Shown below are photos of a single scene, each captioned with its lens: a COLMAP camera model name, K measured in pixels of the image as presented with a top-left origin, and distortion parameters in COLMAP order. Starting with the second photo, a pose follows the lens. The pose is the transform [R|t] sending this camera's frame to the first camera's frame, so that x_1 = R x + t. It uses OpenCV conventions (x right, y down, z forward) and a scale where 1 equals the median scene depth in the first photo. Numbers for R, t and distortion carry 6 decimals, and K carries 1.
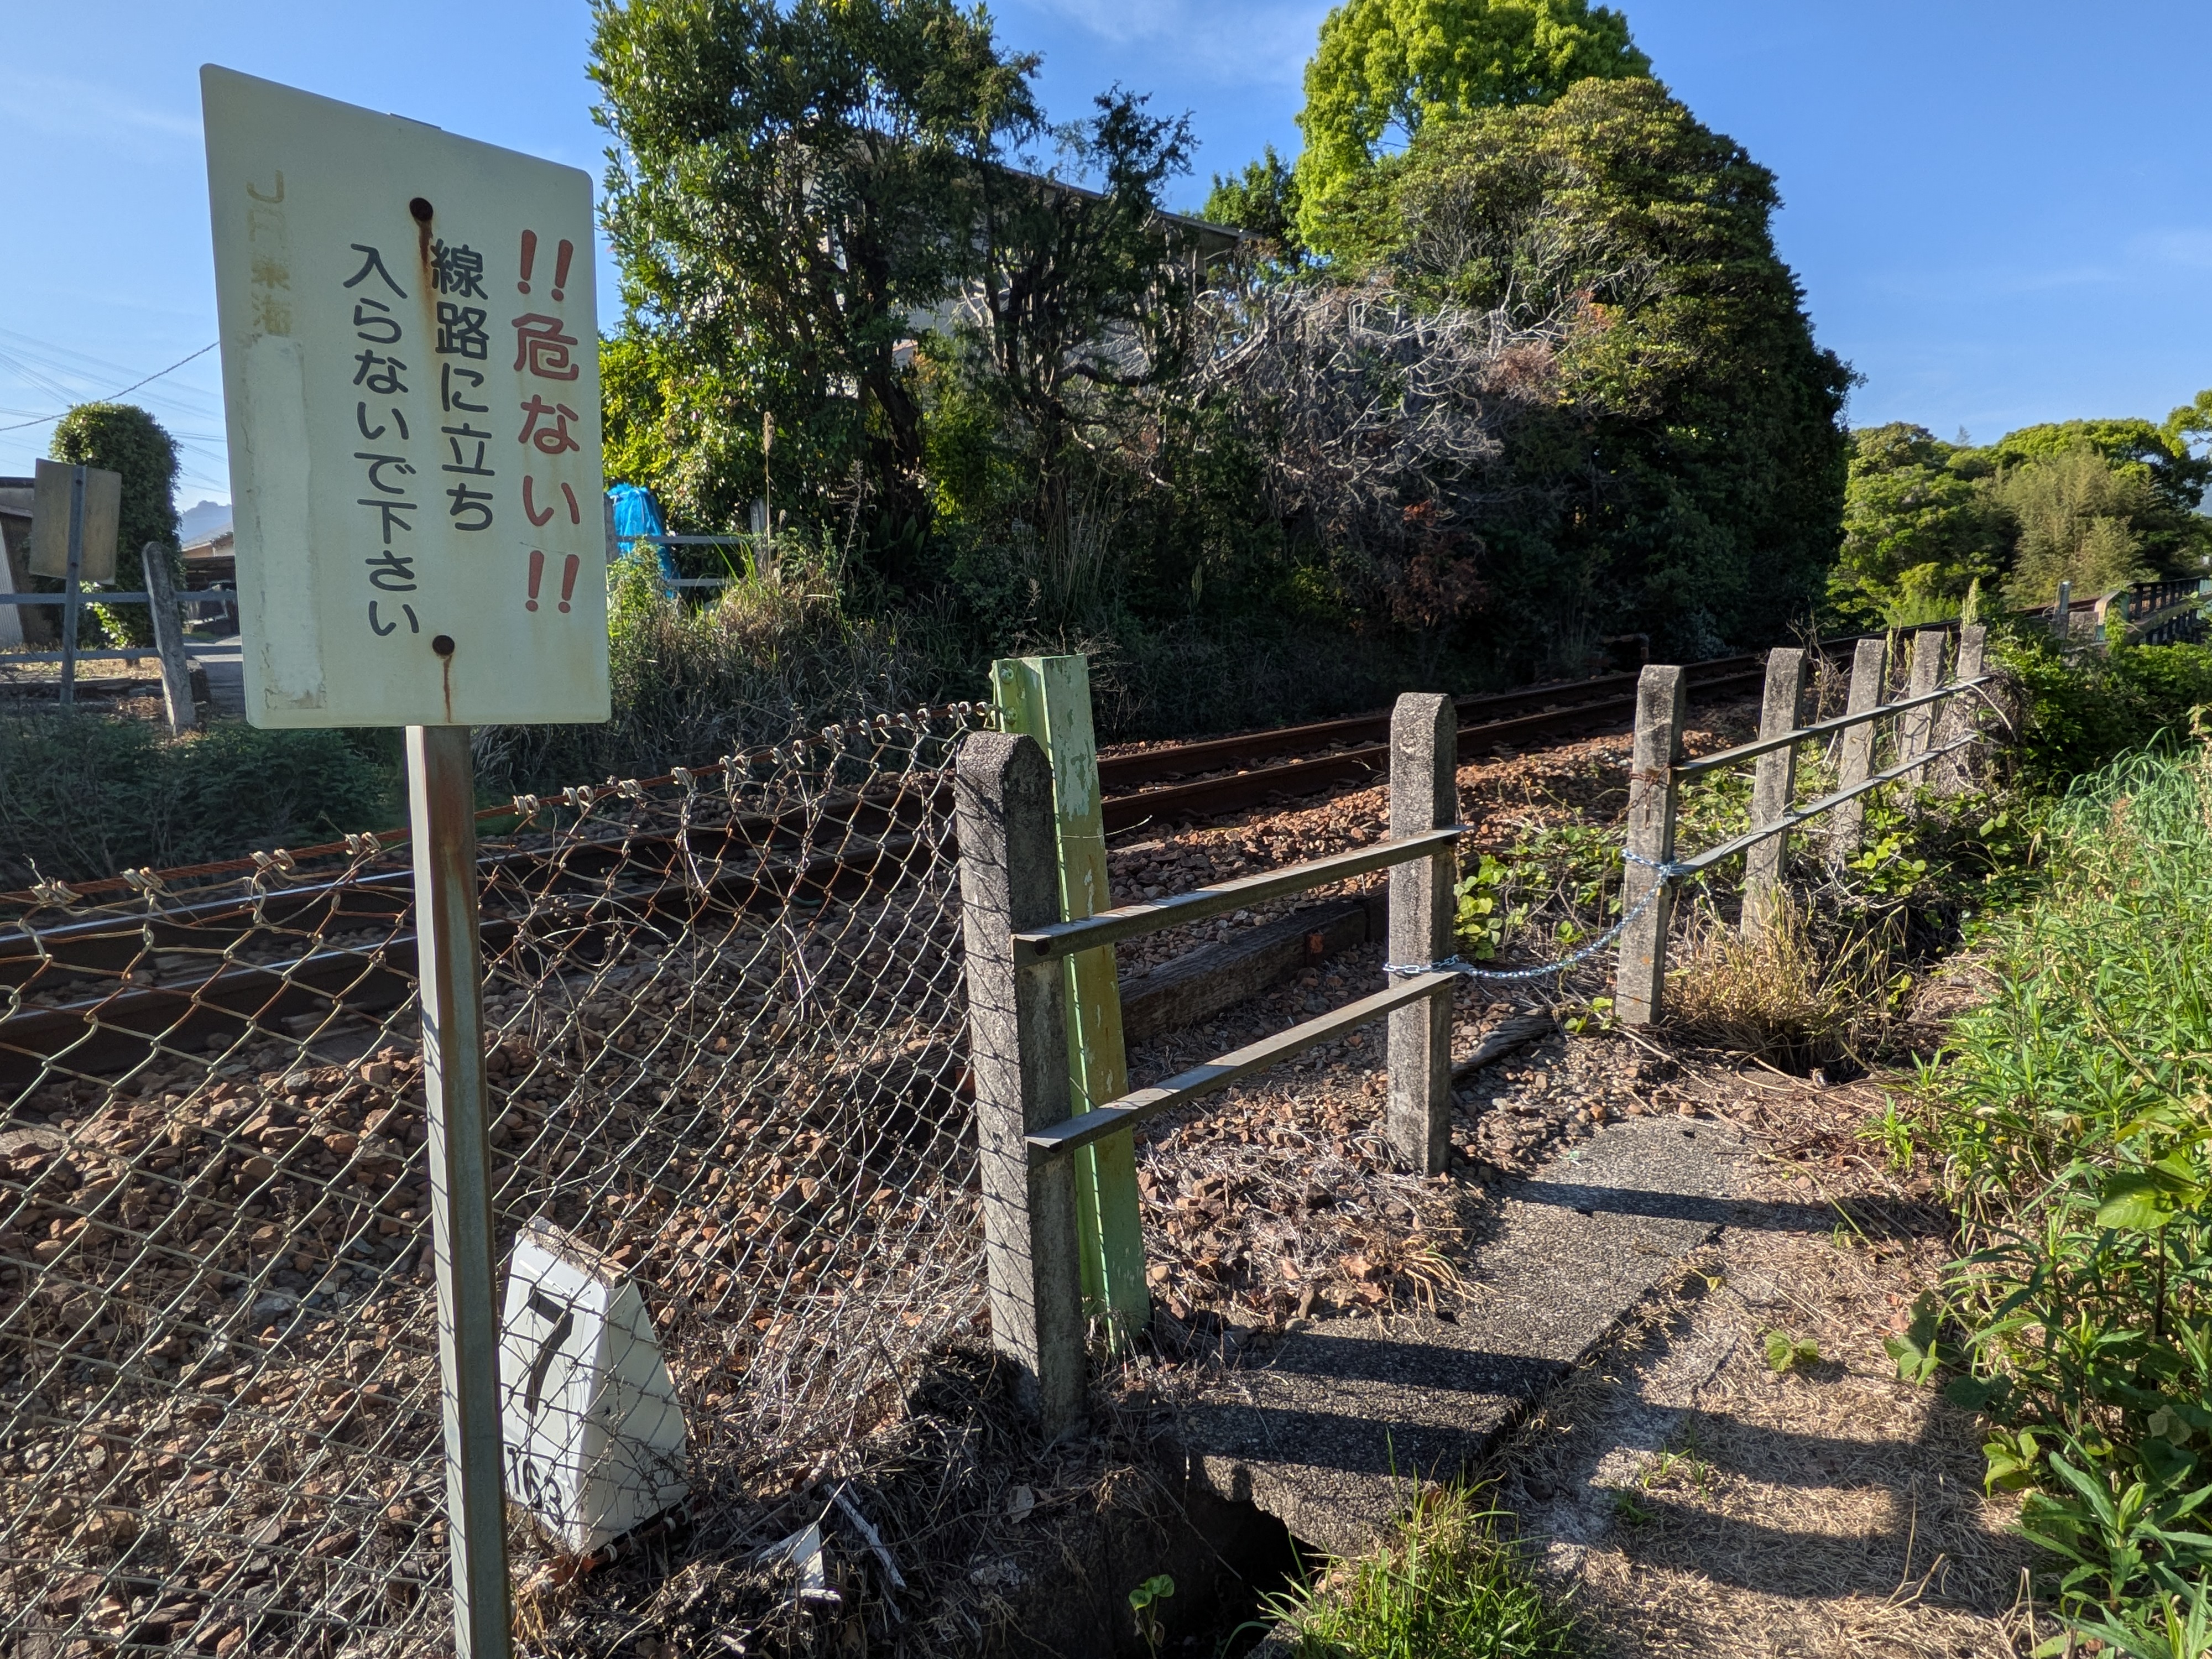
lens RADIAL K [[1391.1, 0, 1107.1], [0, 1391.1, 870.1], [0, 0, 1]] dist [0.009139, 0.003038]
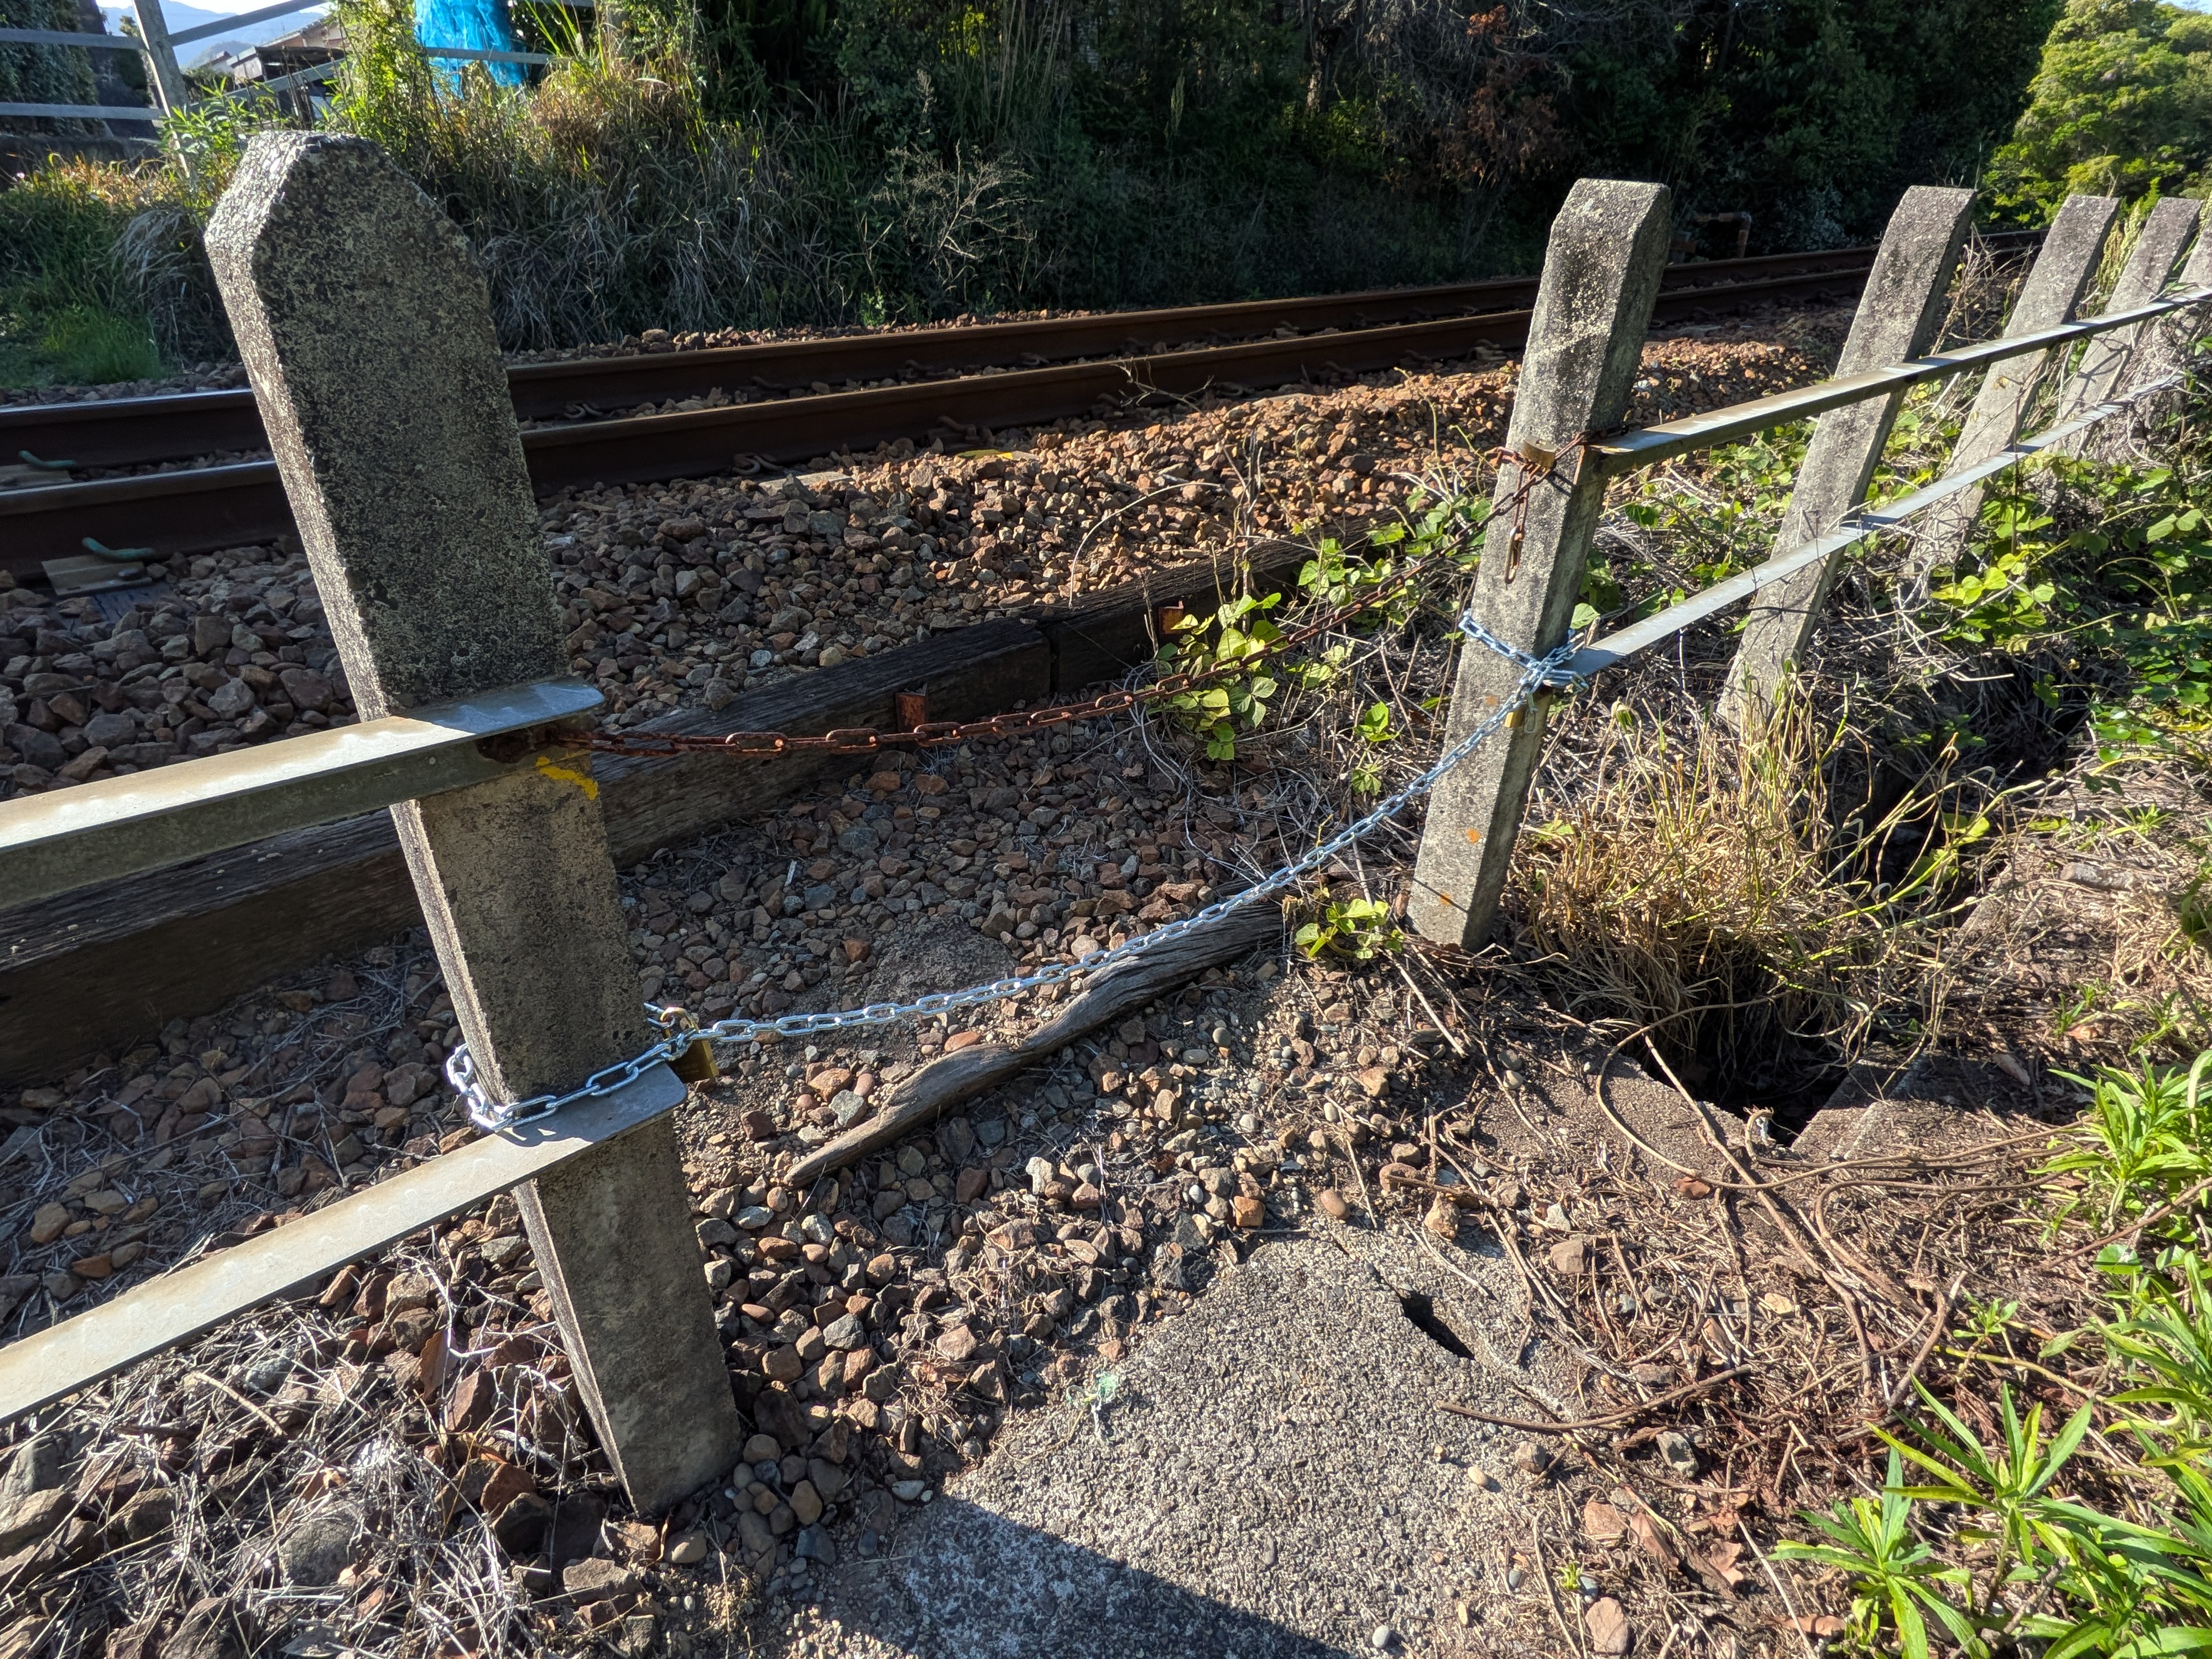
lens RADIAL K [[1243.8, 0, 1052.6], [0, 1243.8, 839.4], [0, 0, 1]] dist [0.006241, 0.001881]
pose [[0.992363, 0.099129, -0.073407, 0.068097], [-0.071717, 0.947871, 0.310478, -0.015978], [0.100358, -0.302842, 0.947742, 0.140682]]
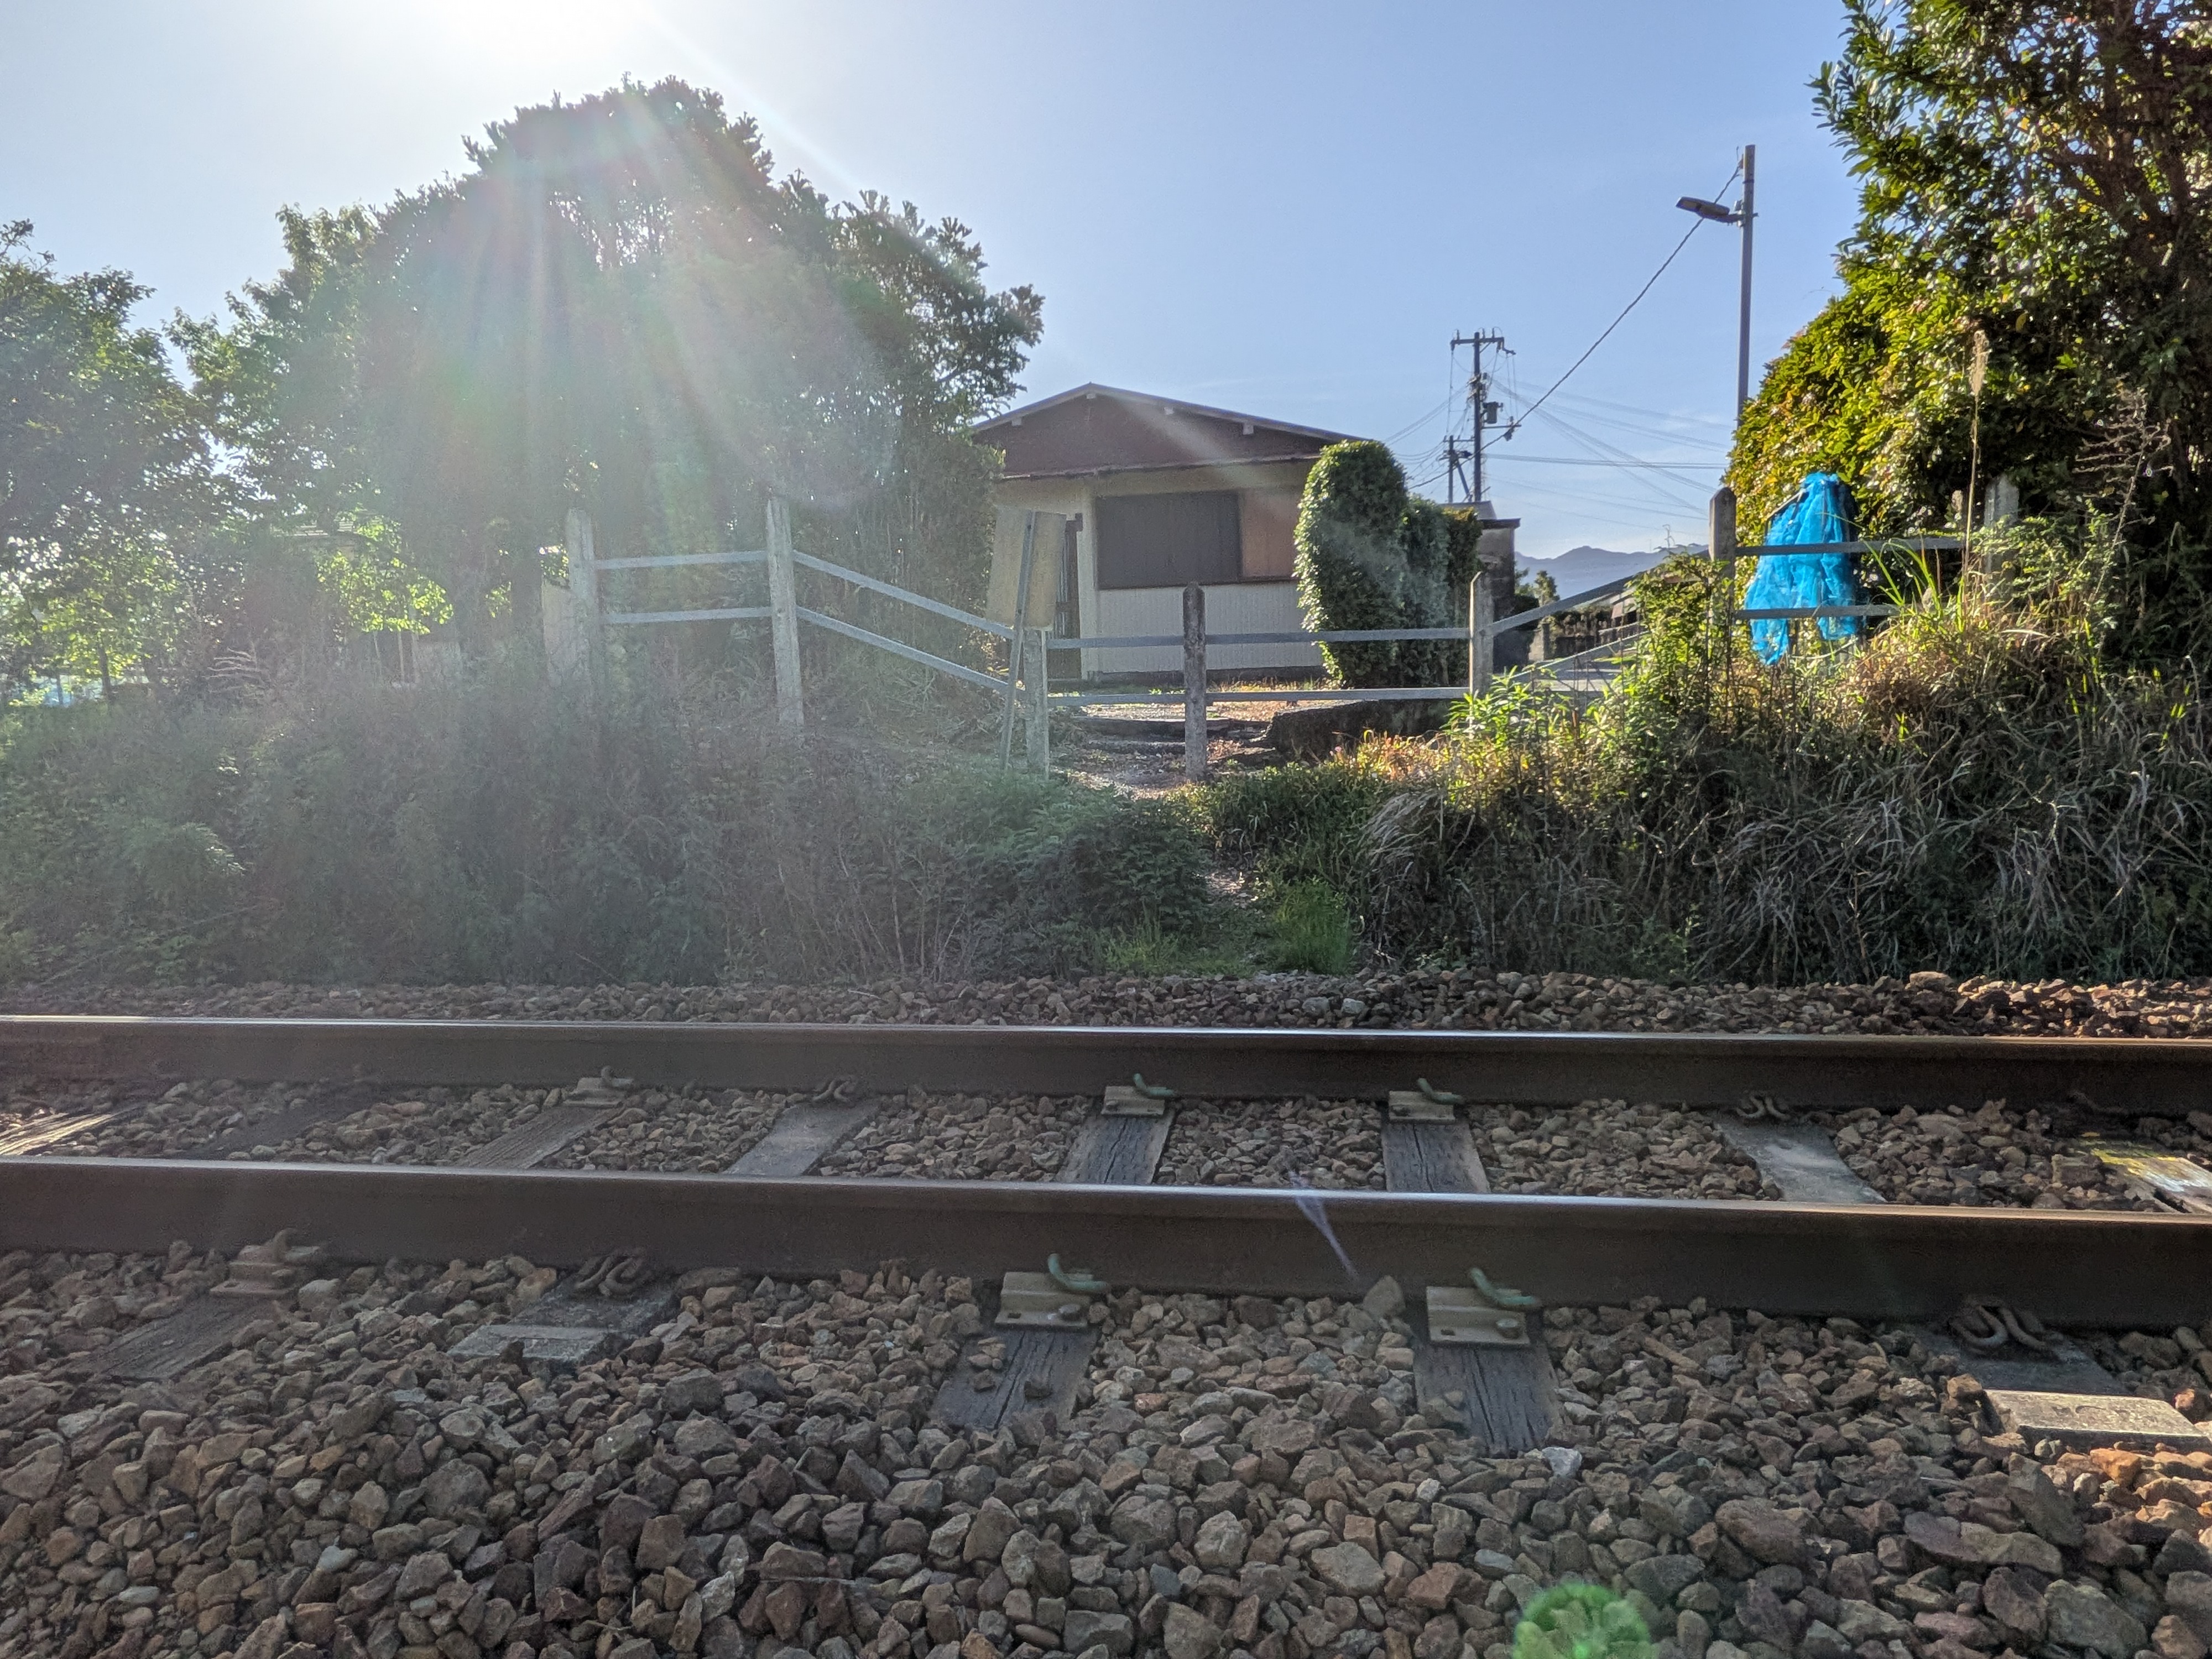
lens RADIAL K [[1391.1, 0, 1107.1], [0, 1391.1, 870.1], [0, 0, 1]] dist [0.009139, 0.003038]
pose [[0.550874, 0.143125, -0.822224, 0.050706], [-0.144452, 0.986668, 0.074970, -0.052155], [0.821992, 0.077473, 0.564205, 0.215654]]
